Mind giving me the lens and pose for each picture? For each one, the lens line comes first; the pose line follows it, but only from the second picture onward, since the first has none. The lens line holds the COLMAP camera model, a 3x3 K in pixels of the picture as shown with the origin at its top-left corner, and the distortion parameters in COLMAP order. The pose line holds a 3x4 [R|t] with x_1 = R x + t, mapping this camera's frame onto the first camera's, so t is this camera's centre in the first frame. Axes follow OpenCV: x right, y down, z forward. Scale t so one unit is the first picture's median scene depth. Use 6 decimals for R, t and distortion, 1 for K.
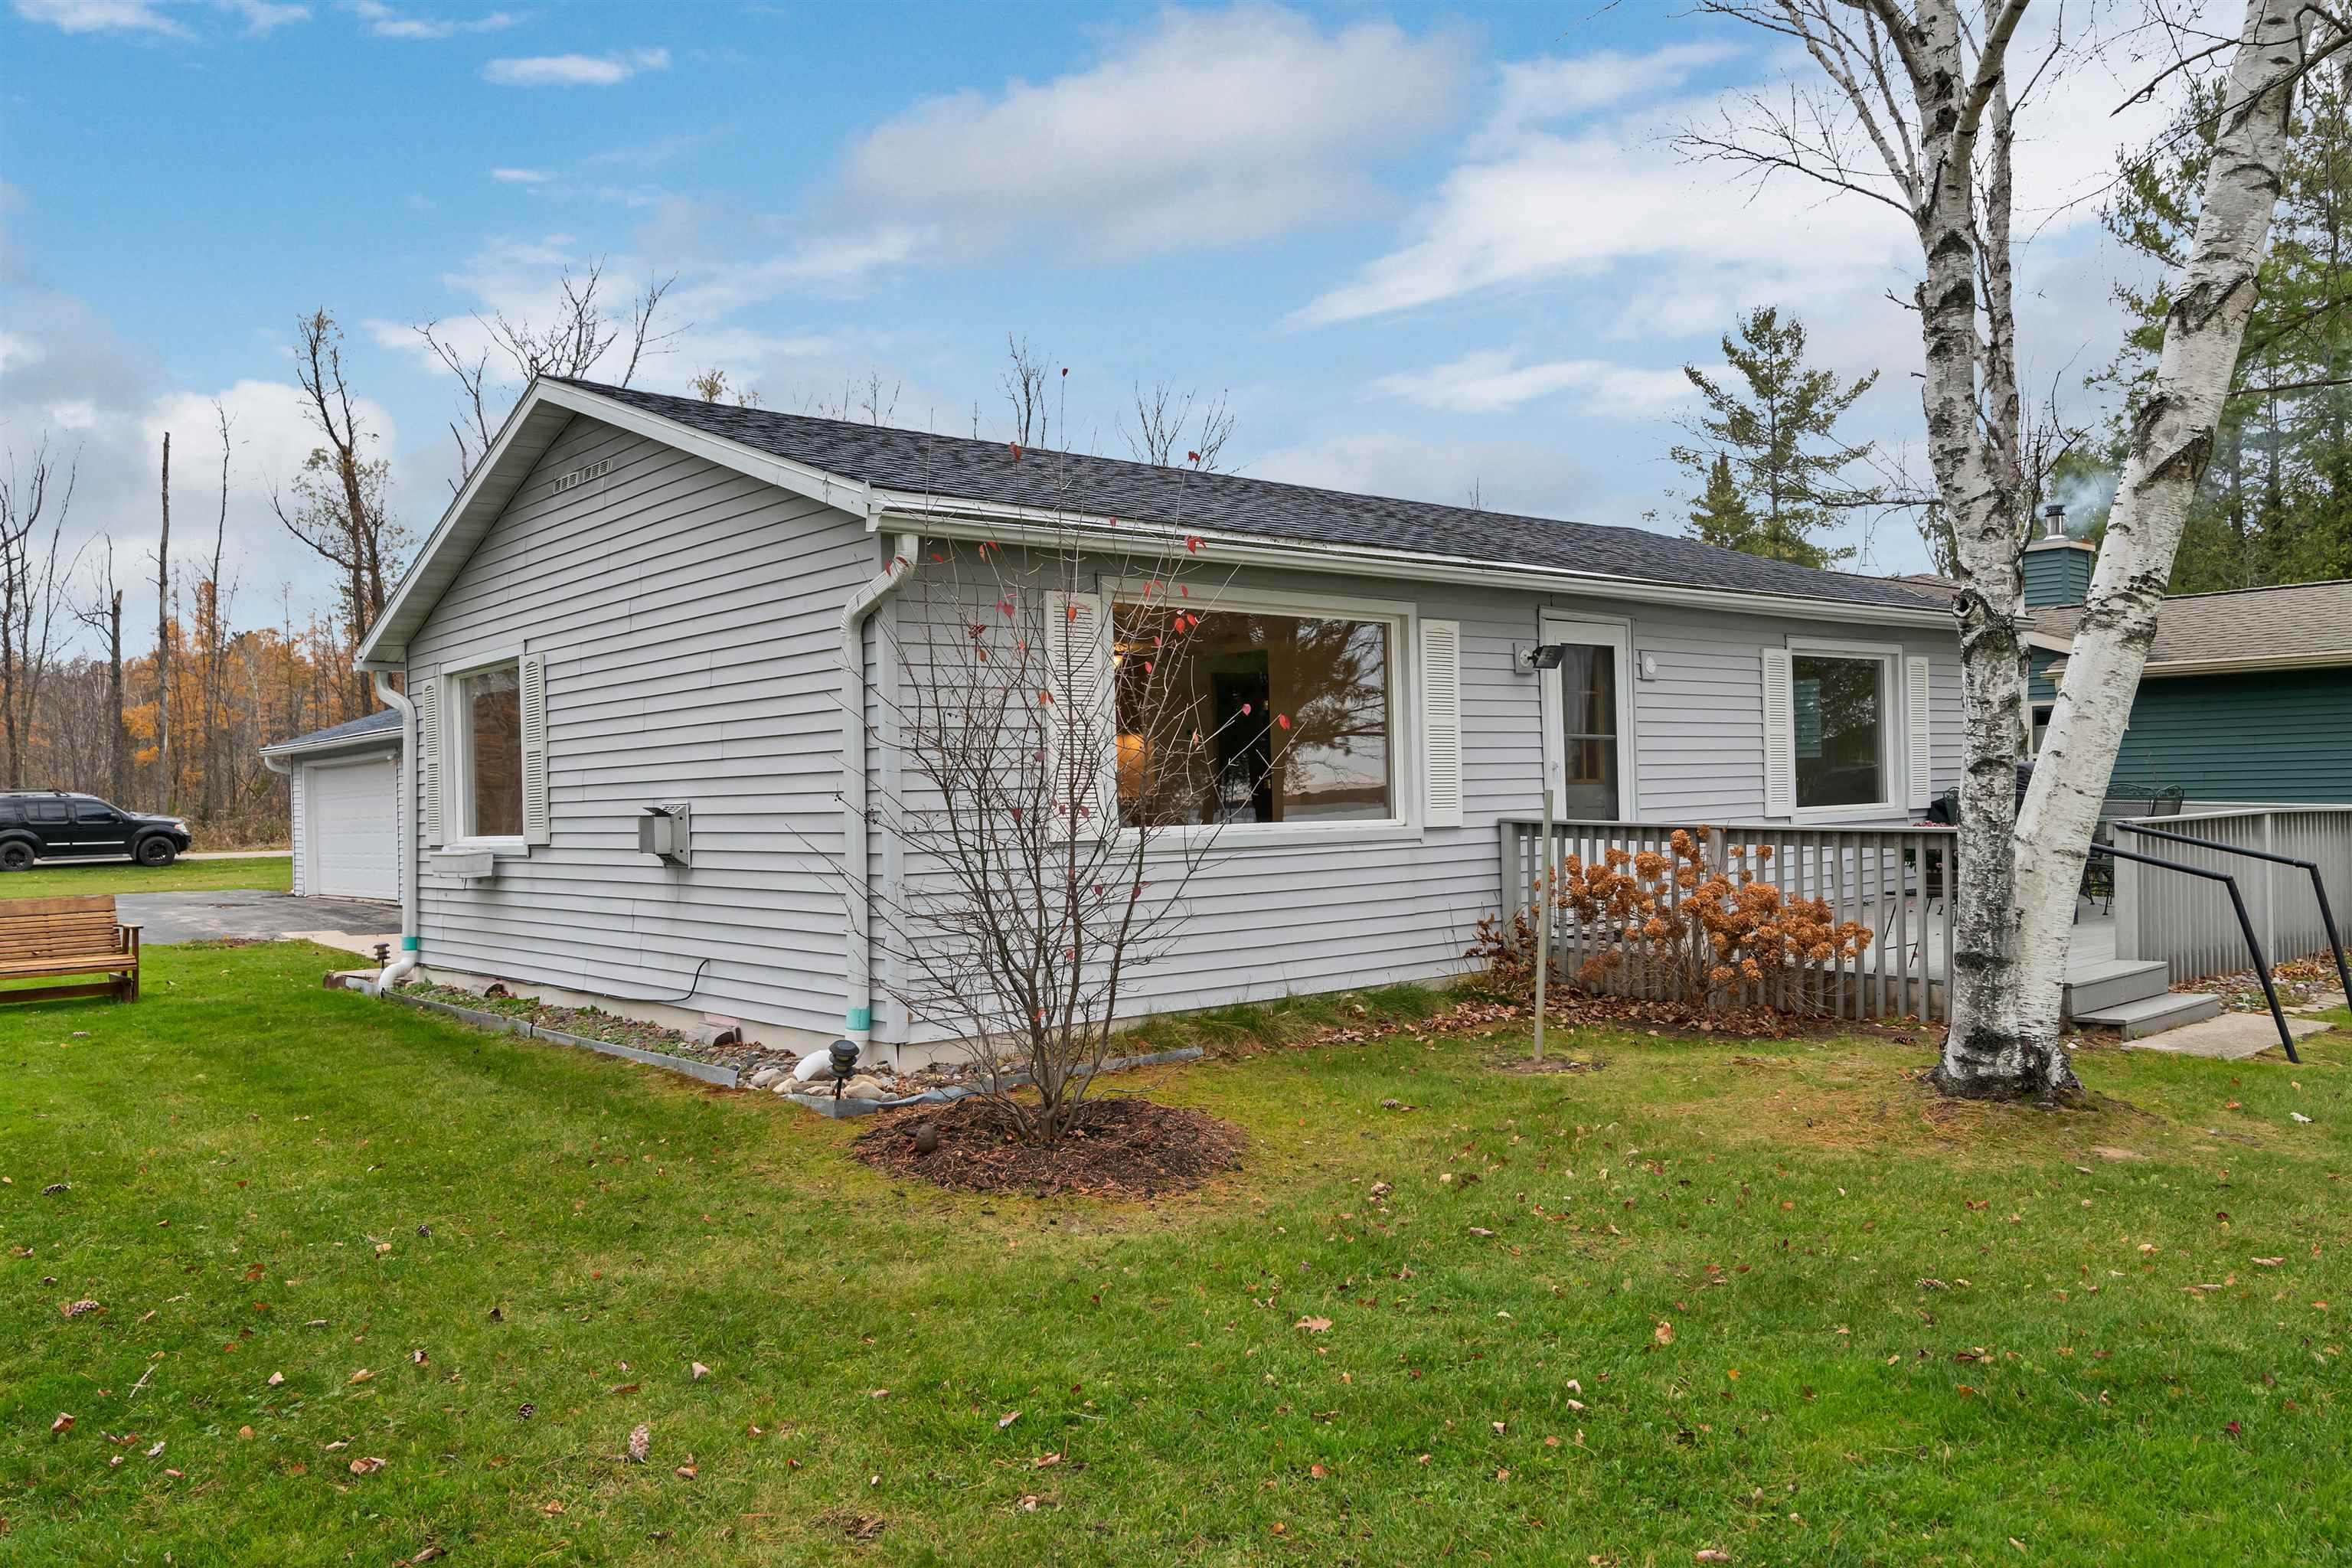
lens RADIAL K [[1748.8, 0, 1179.4], [0, 1748.8, 778.2], [0, 0, 1]] dist [0.002320, -0.006202]
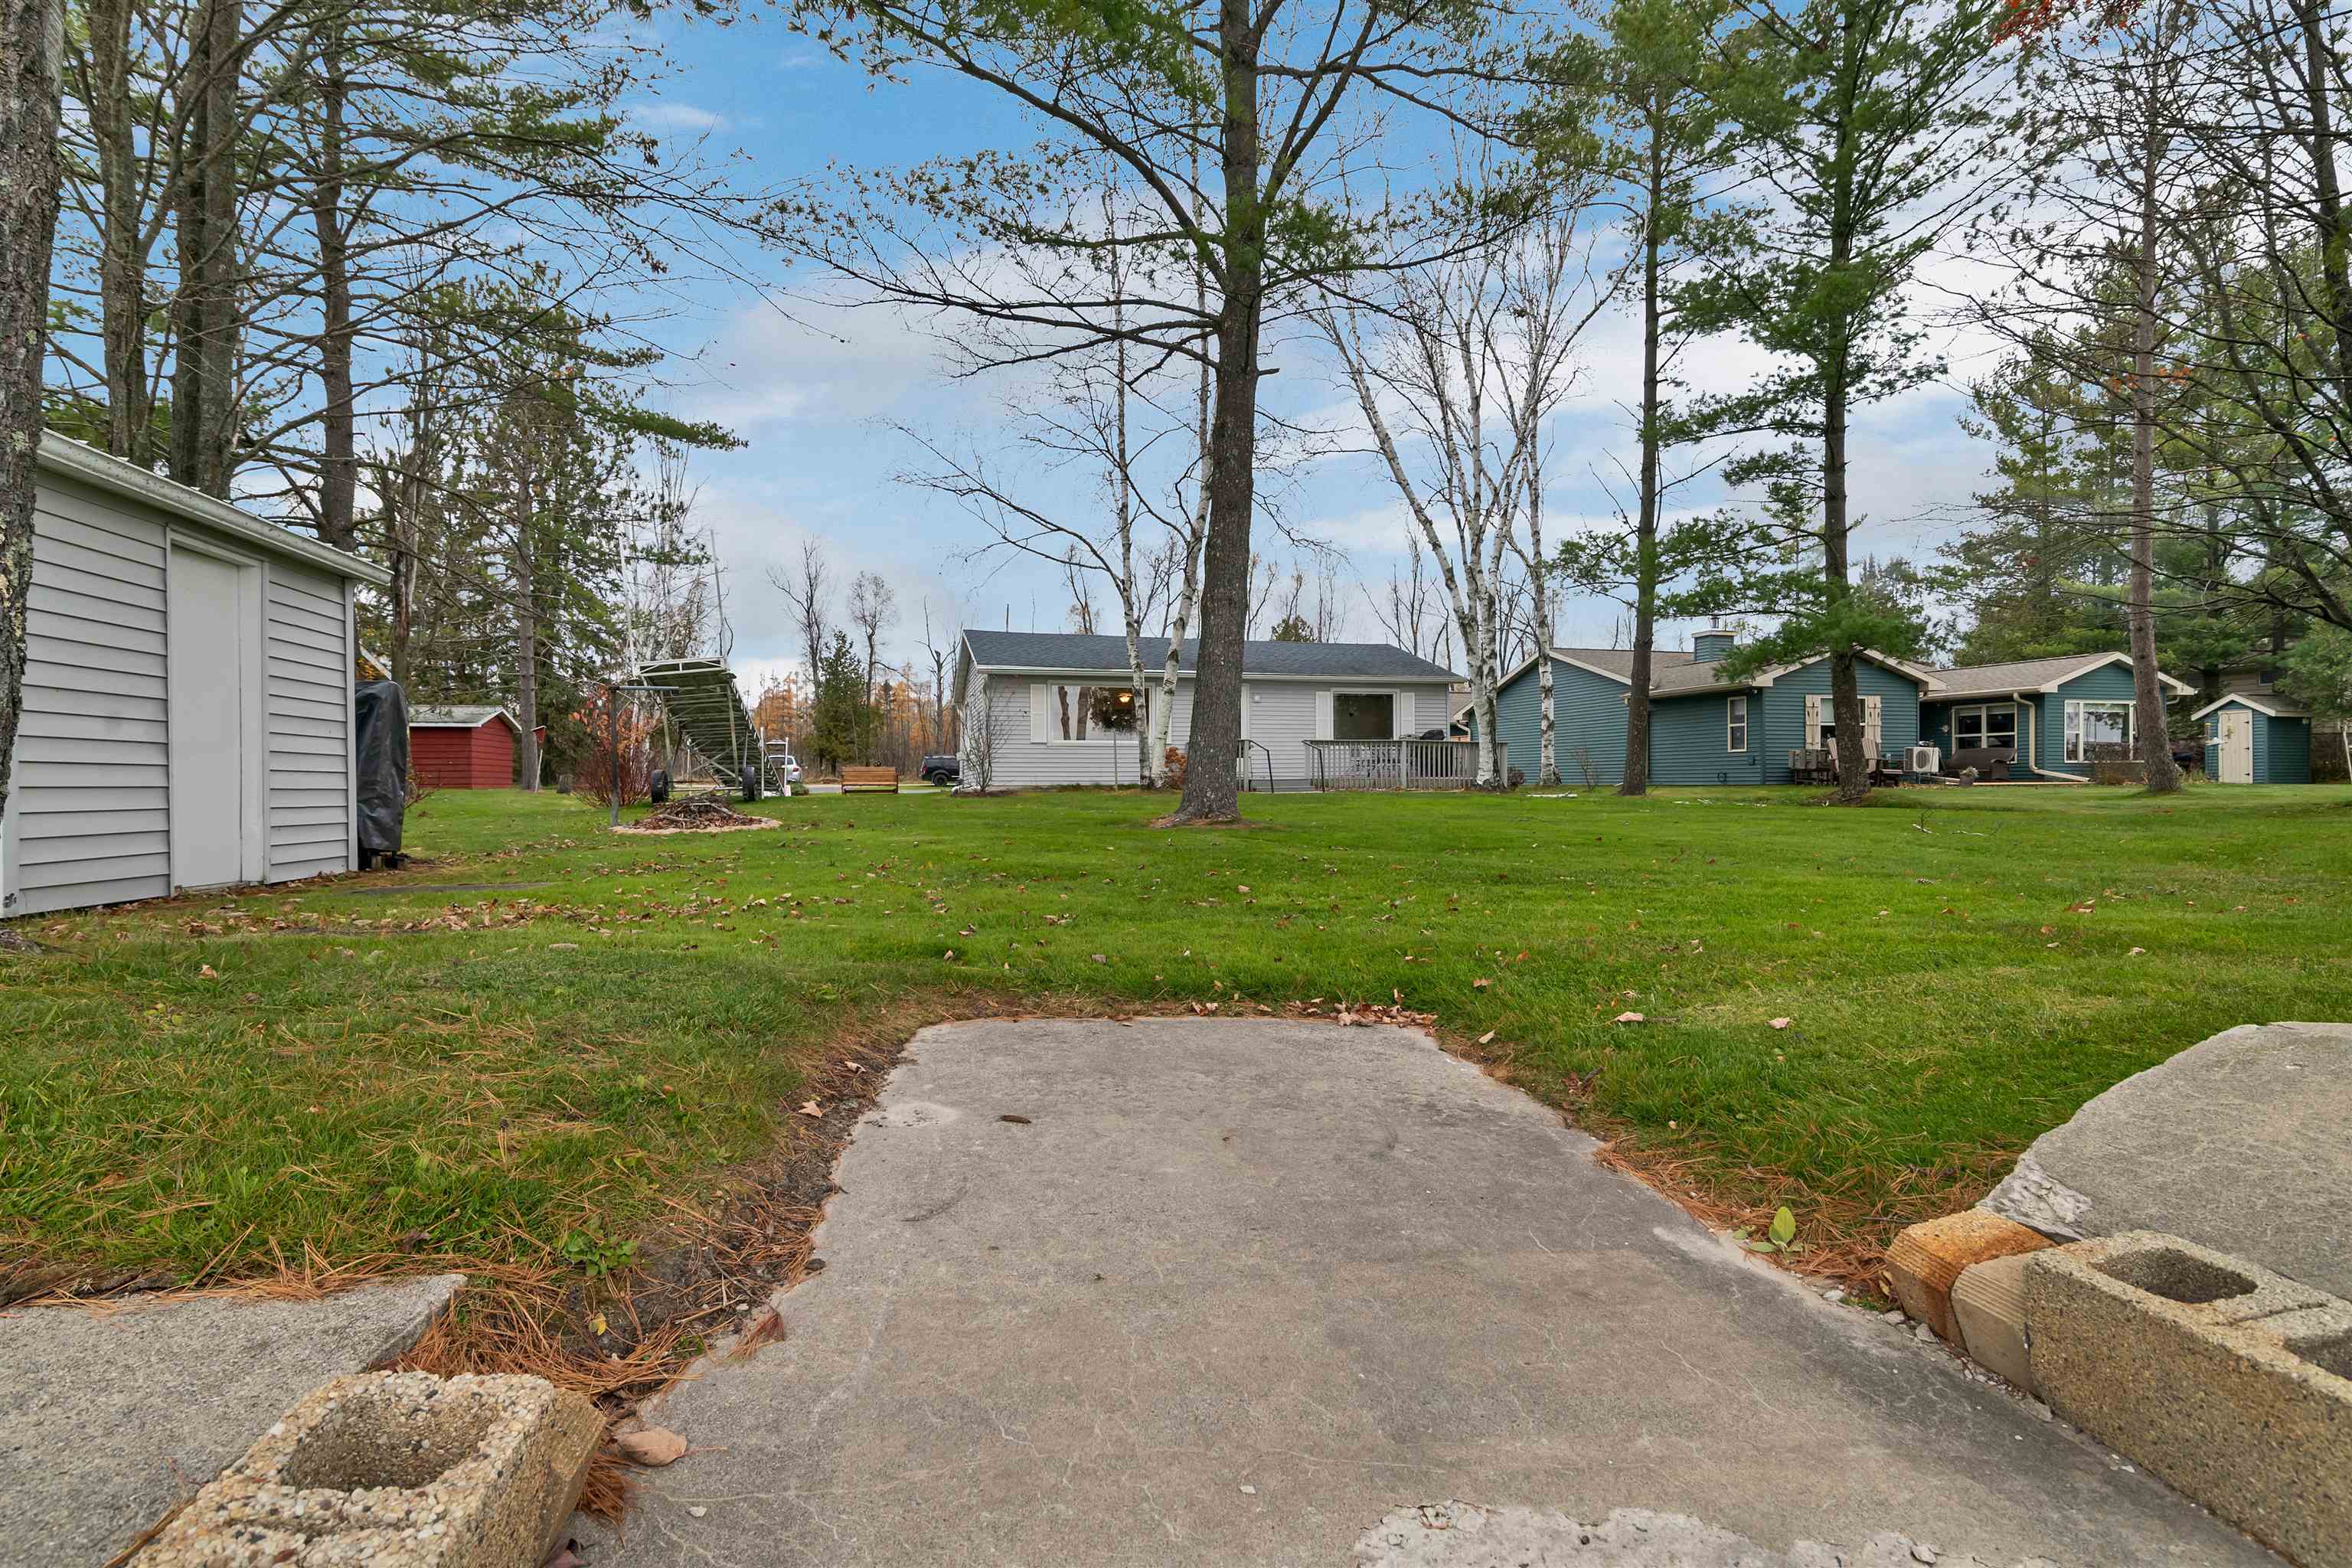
lens RADIAL K [[1091.0, 0, 1178.3], [0, 1091.0, 789.0], [0, 0, 1]] dist [0.000813, -0.000275]
pose [[0.906618, 0.018385, -0.421551, 0.271460], [-0.010780, 0.999733, 0.020417, 0.017937], [0.421814, -0.013966, 0.906575, -0.250490]]
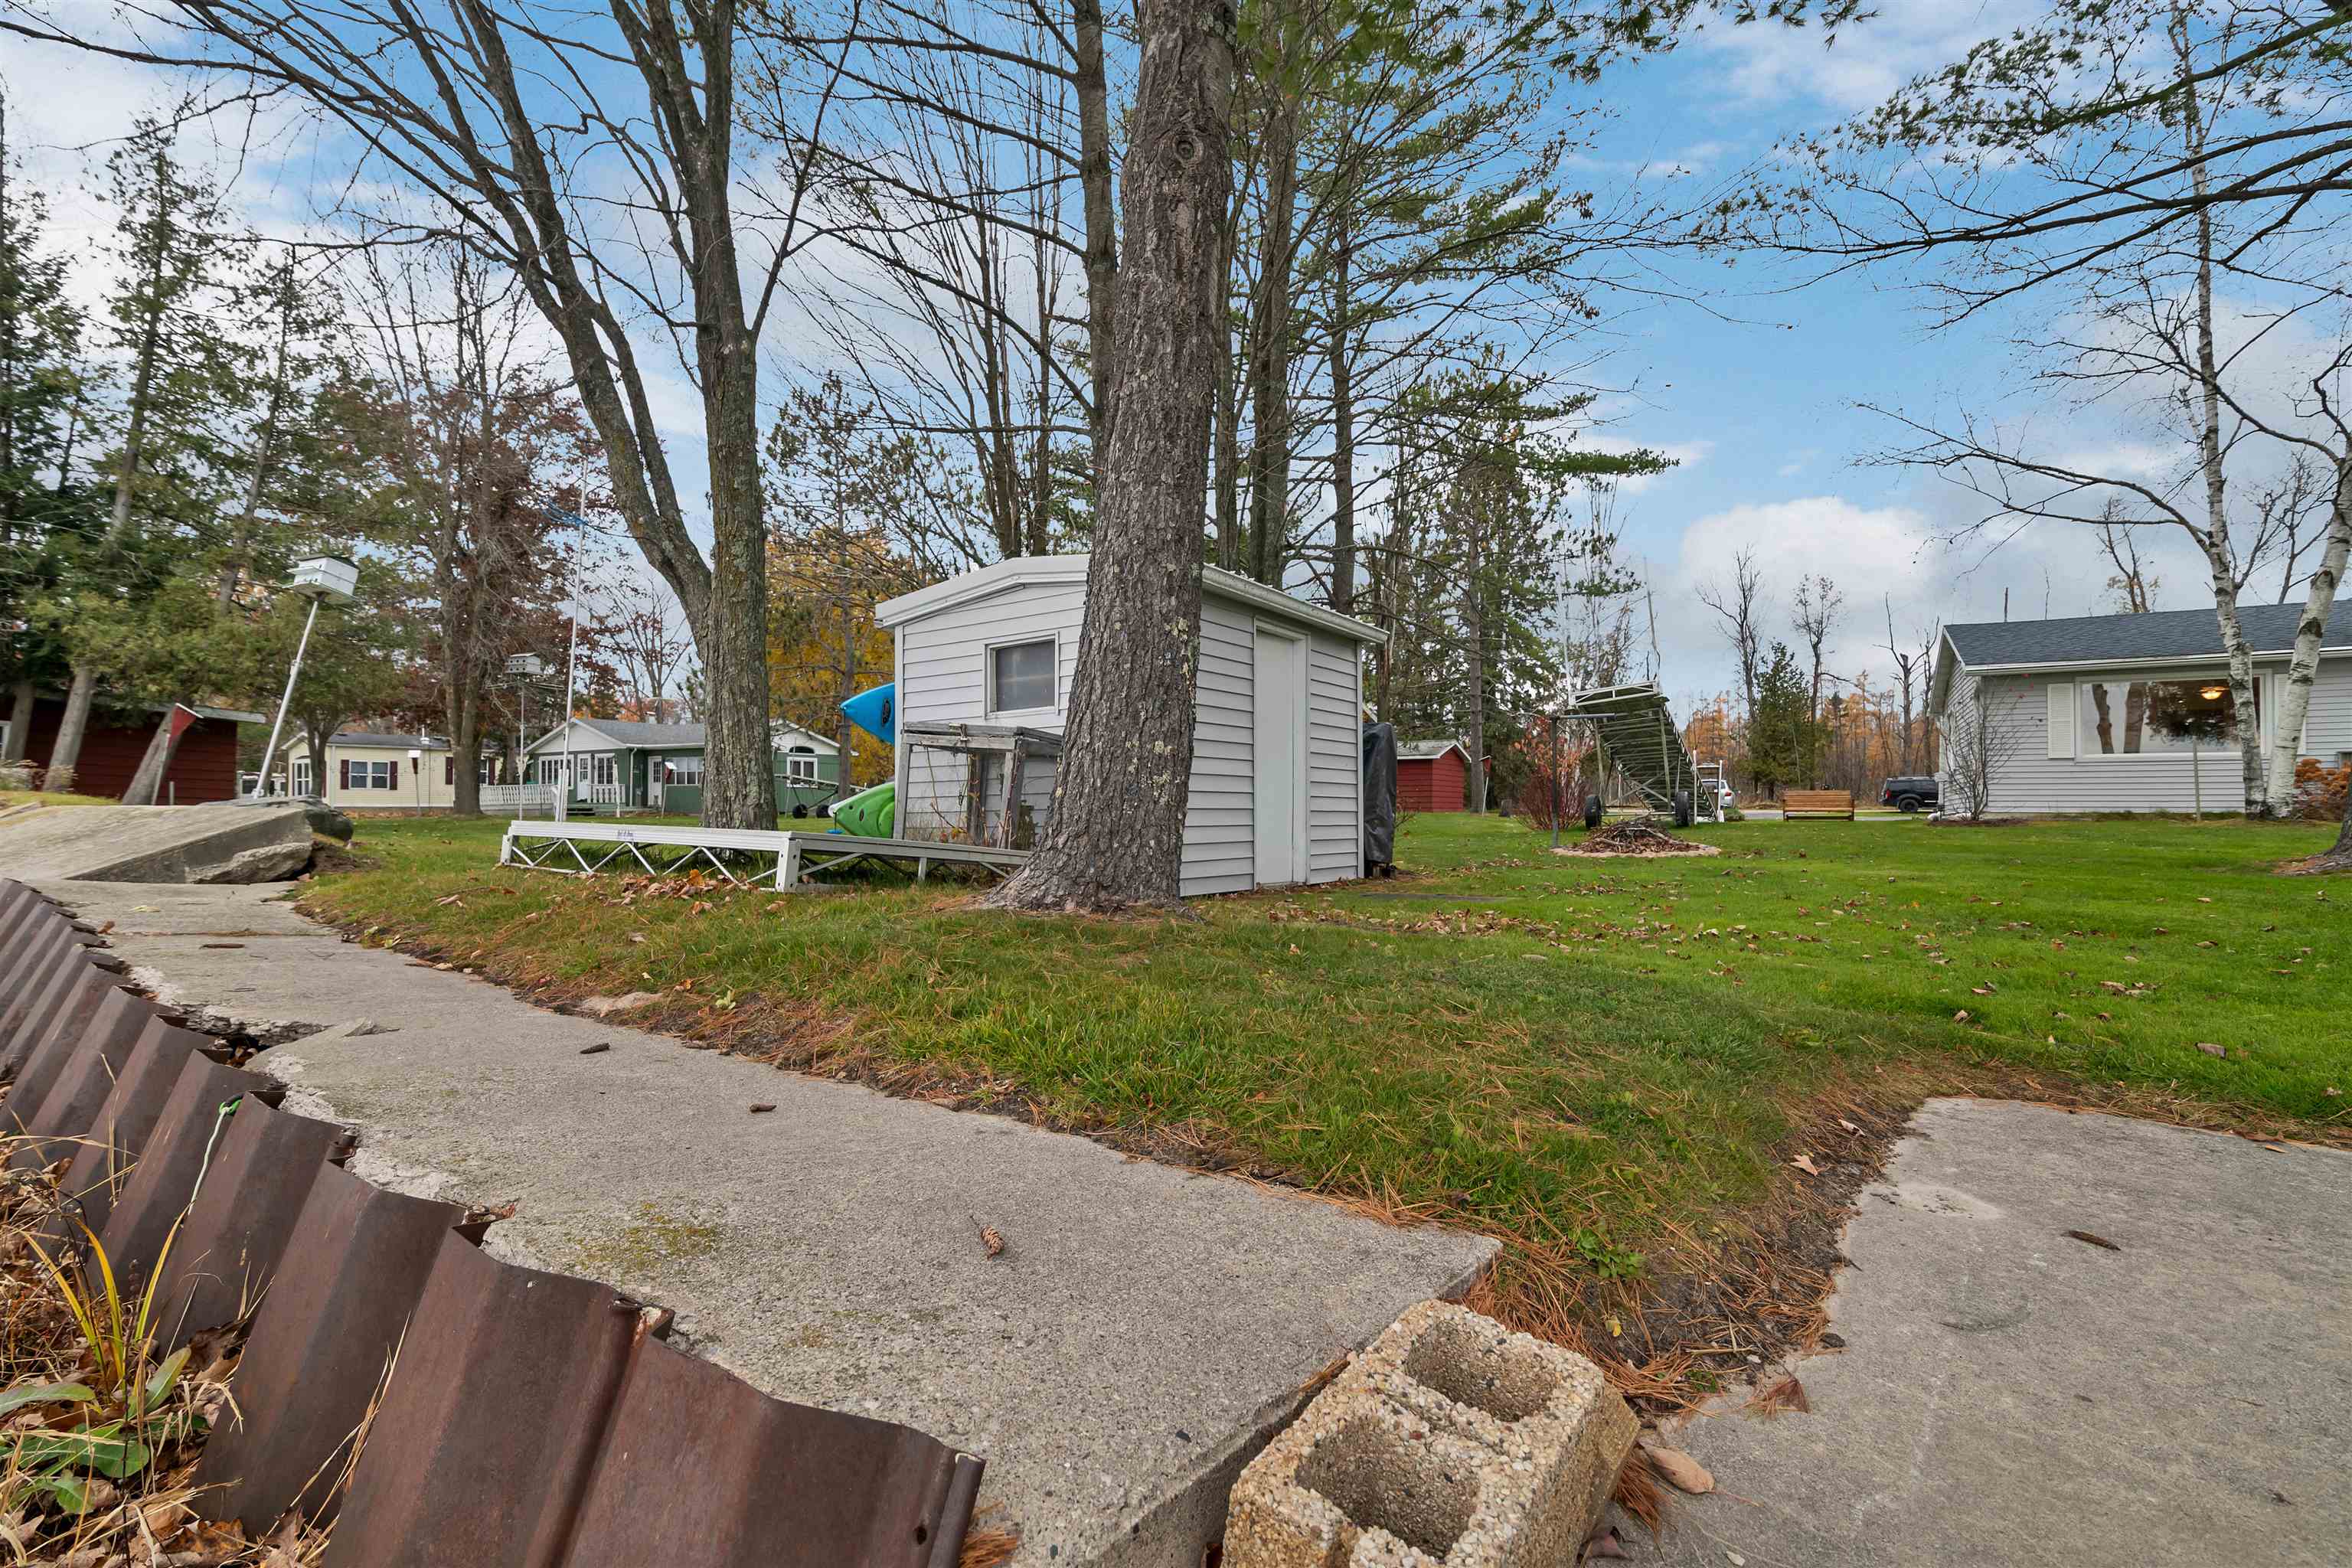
lens RADIAL K [[1091.0, 0, 1173.9], [0, 1091.0, 790.9], [0, 0, 1]] dist [0.000813, -0.000275]
pose [[0.323905, 0.003950, -0.946081, 0.269930], [-0.000344, 0.999992, 0.004057, 0.017973], [0.946089, -0.000989, 0.323904, -0.252475]]
